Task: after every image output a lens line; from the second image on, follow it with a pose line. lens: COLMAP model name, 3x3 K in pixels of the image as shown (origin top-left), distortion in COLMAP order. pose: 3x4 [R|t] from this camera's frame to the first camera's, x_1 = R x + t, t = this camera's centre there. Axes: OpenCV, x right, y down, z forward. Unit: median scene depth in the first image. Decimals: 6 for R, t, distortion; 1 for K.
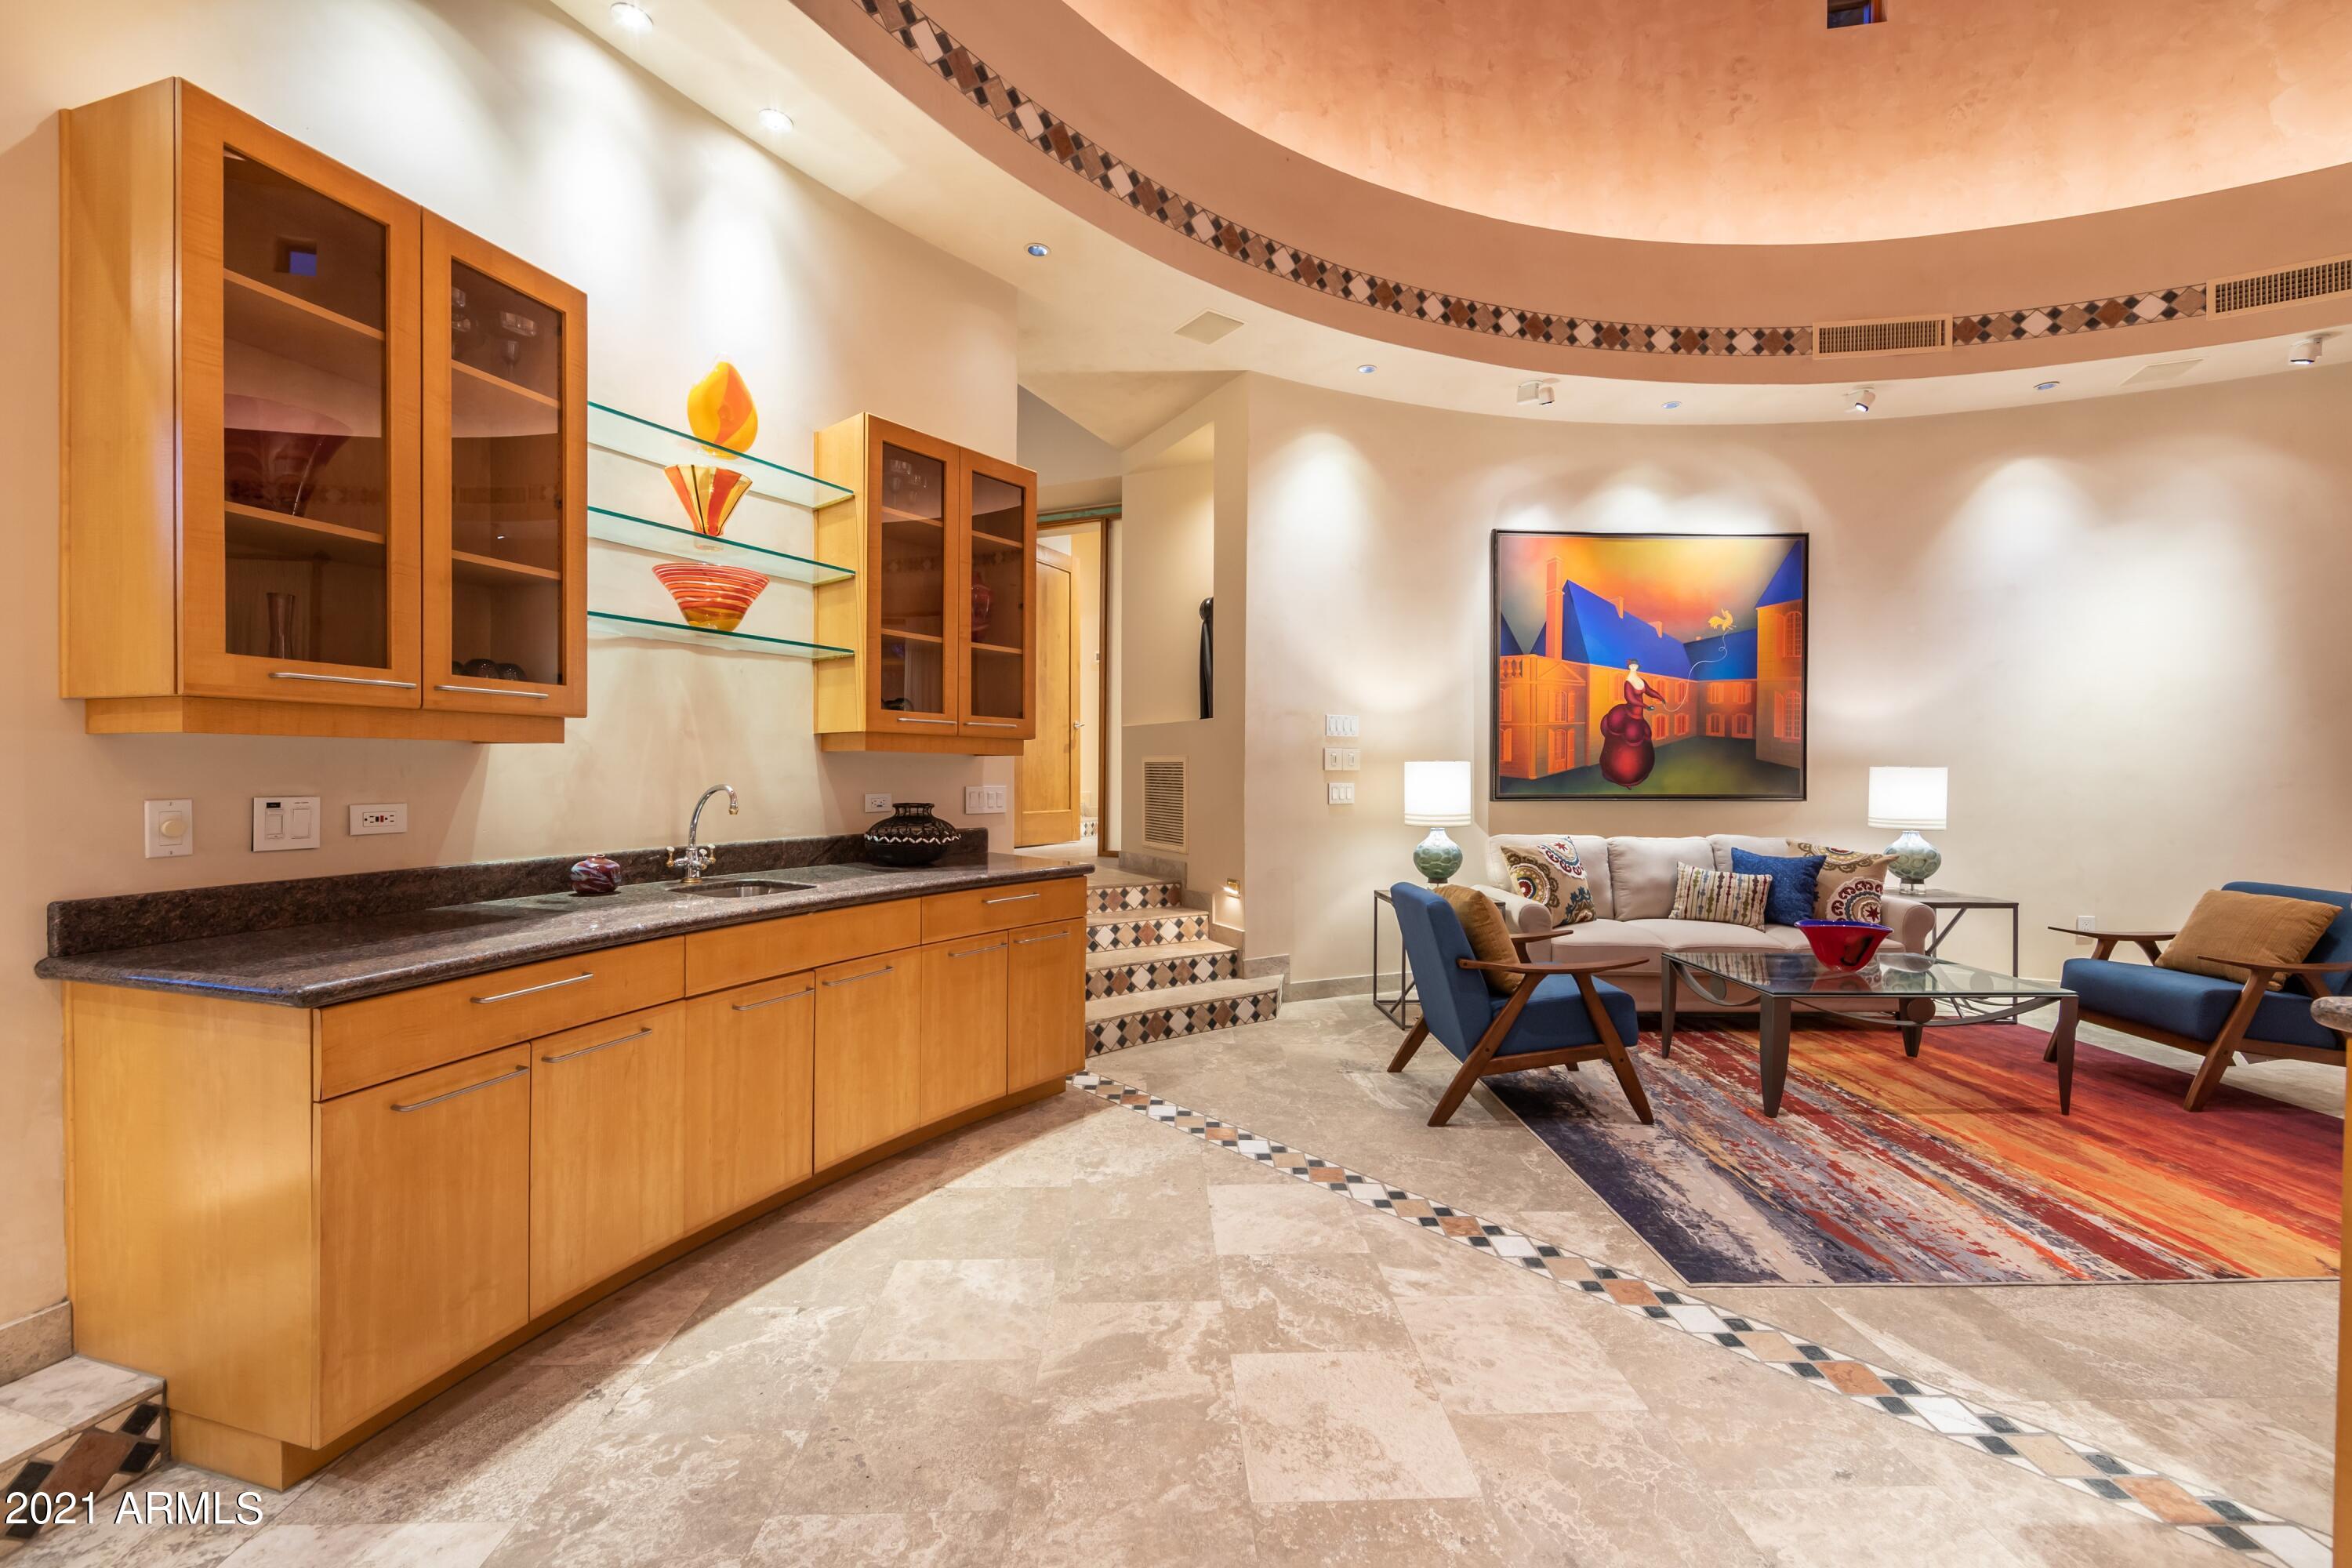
lens RADIAL K [[925.8, 0, 1176.8], [0, 925.8, 775.9], [0, 0, 1]] dist [-0.001505, -0.000394]
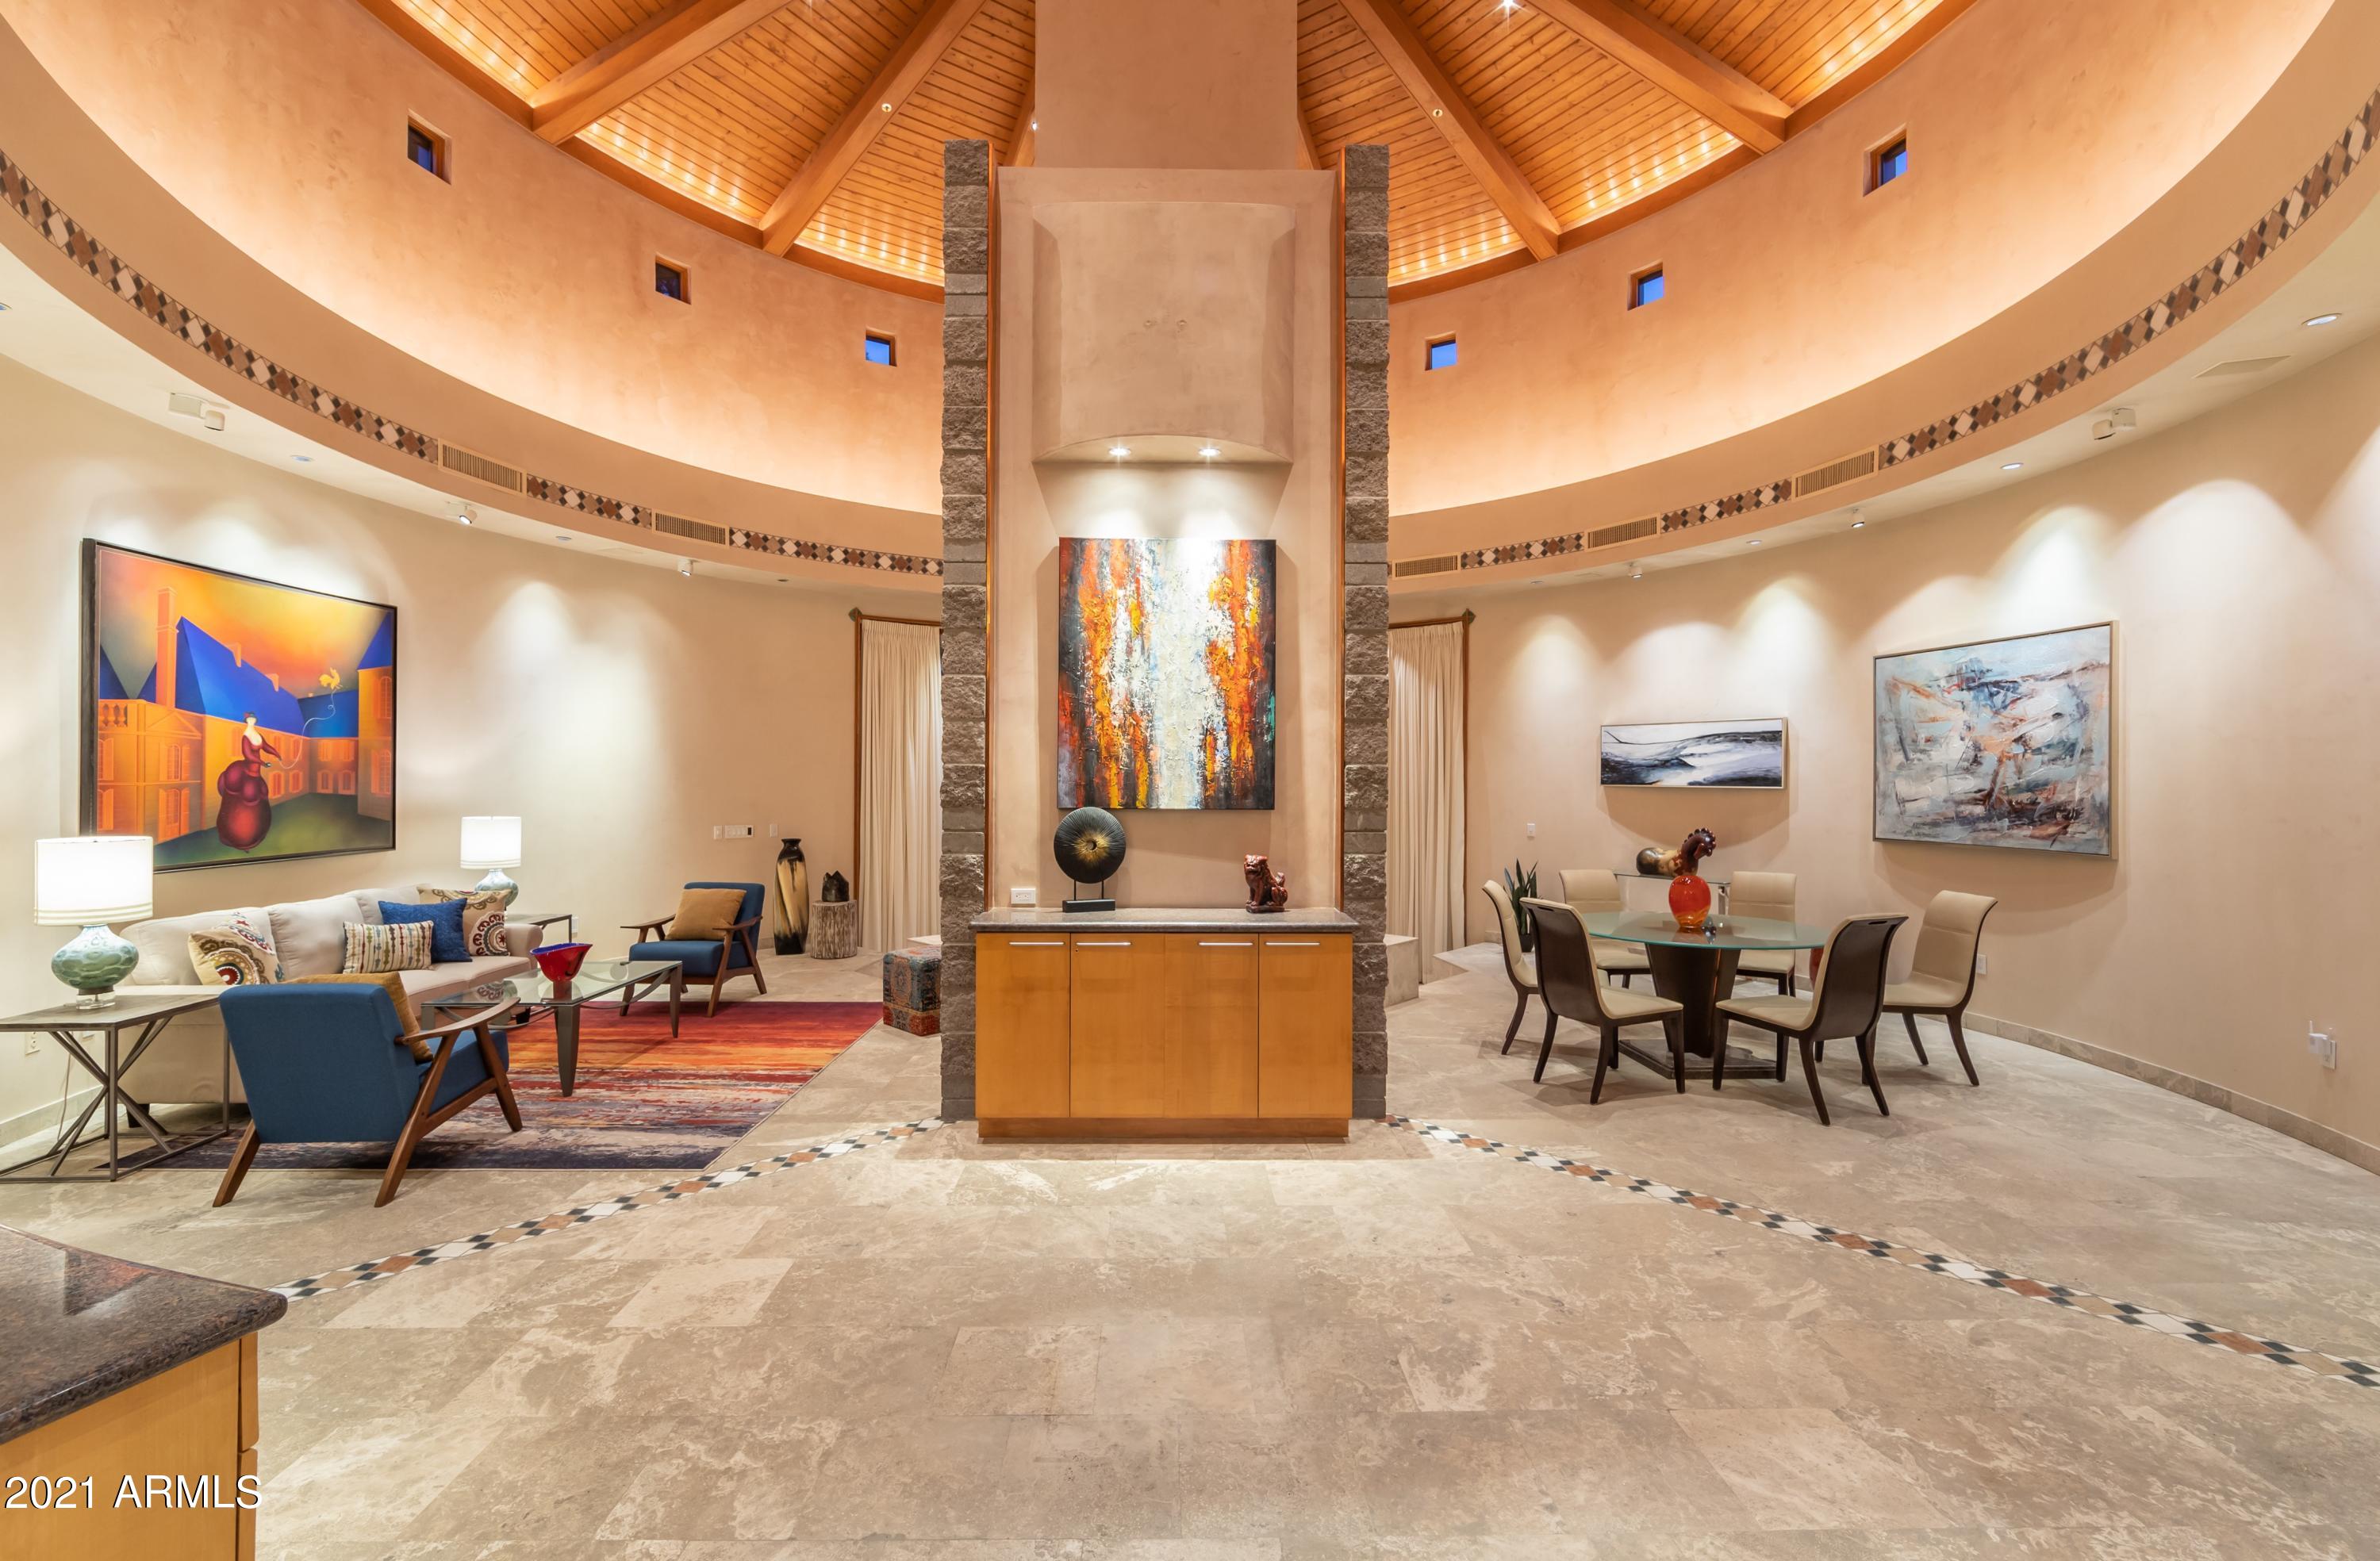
lens RADIAL K [[936.7, 0, 1188.3], [0, 936.7, 781.4], [0, 0, 1]] dist [-0.001505, -0.000394]
pose [[0.011154, -0.000514, 0.999938, -0.482076], [0.003541, 0.999994, 0.000474, -0.059596], [-0.999932, 0.003535, 0.011156, 0.053498]]
